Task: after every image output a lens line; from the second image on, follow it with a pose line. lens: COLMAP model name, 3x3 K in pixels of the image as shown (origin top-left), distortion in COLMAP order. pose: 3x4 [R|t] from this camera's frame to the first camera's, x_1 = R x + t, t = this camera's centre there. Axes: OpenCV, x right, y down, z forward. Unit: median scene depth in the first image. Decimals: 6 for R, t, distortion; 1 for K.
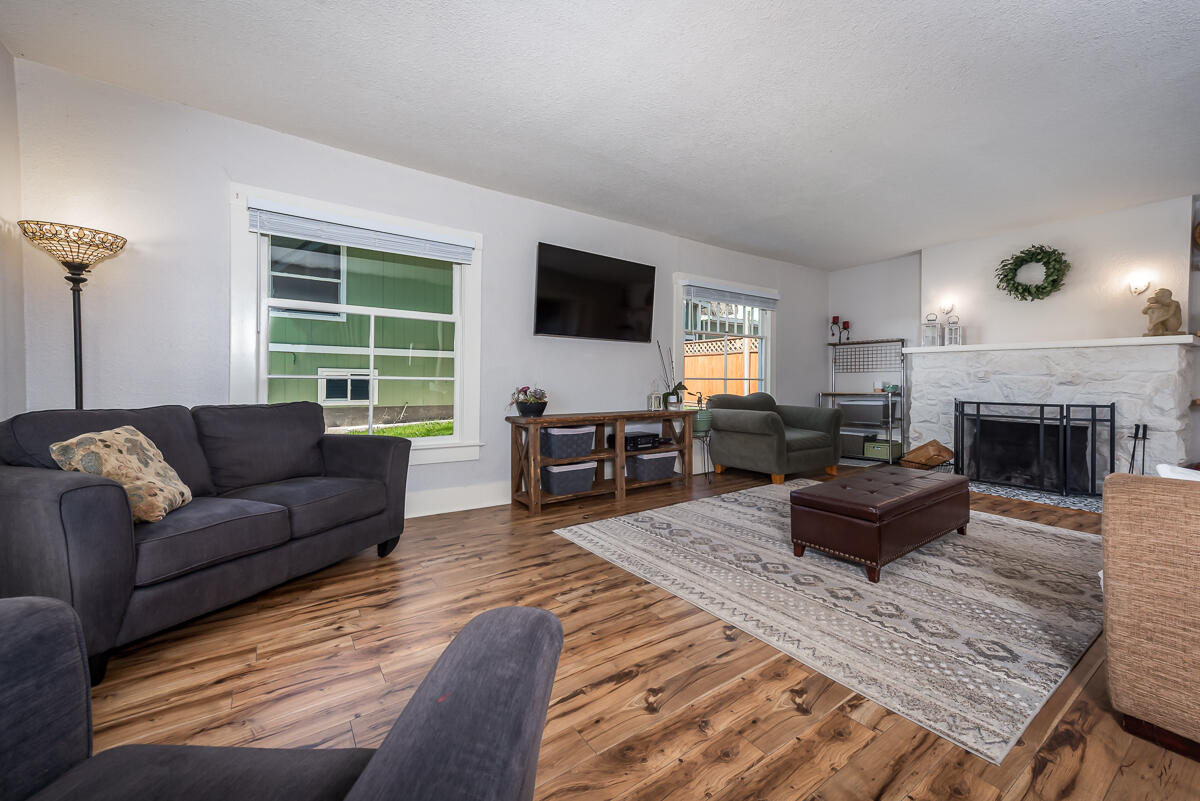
lens RADIAL K [[484.8, 0, 609.3], [0, 484.8, 380.5], [0, 0, 1]] dist [0.000106, 0.000101]
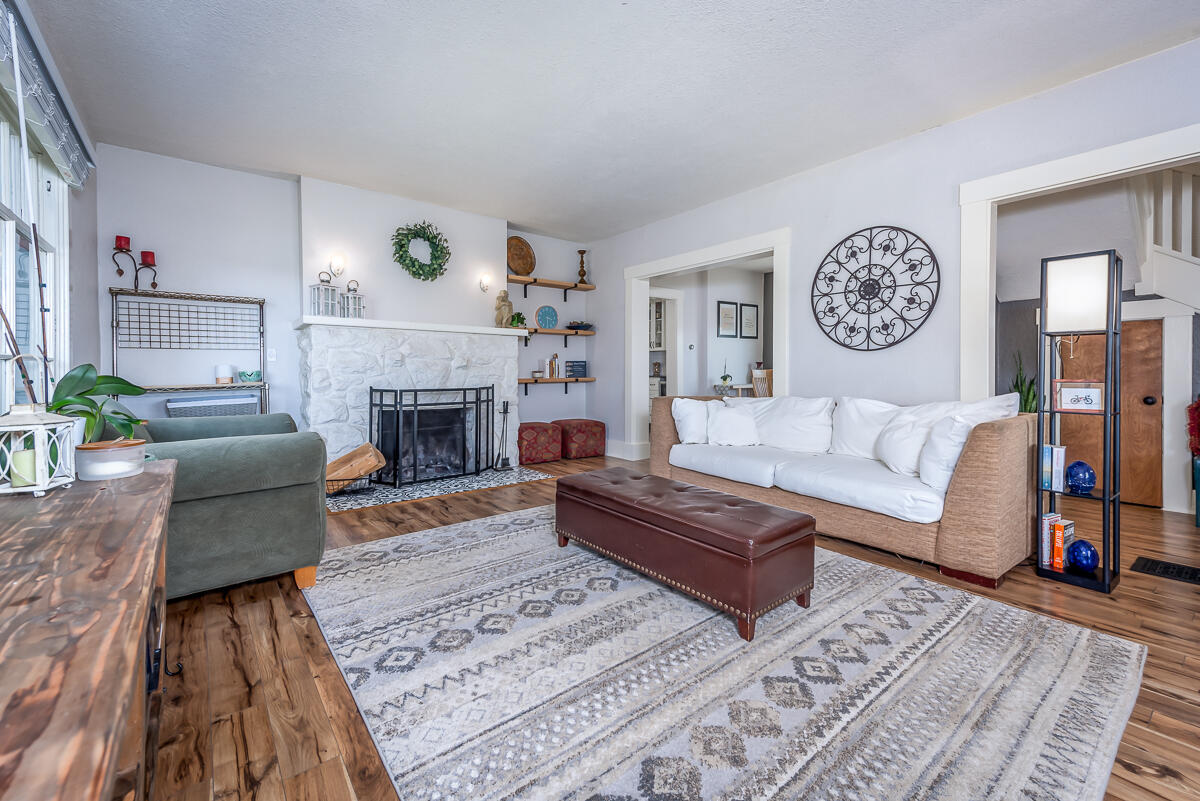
lens RADIAL K [[524.1, 0, 602.6], [0, 524.1, 367.2], [0, 0, 1]] dist [0.022162, -0.000201]
pose [[-0.059843, 0.003353, 0.998202, -0.279153], [0.004259, 0.999986, -0.003104, 0.017818], [-0.998199, 0.004065, -0.059857, 1.258677]]
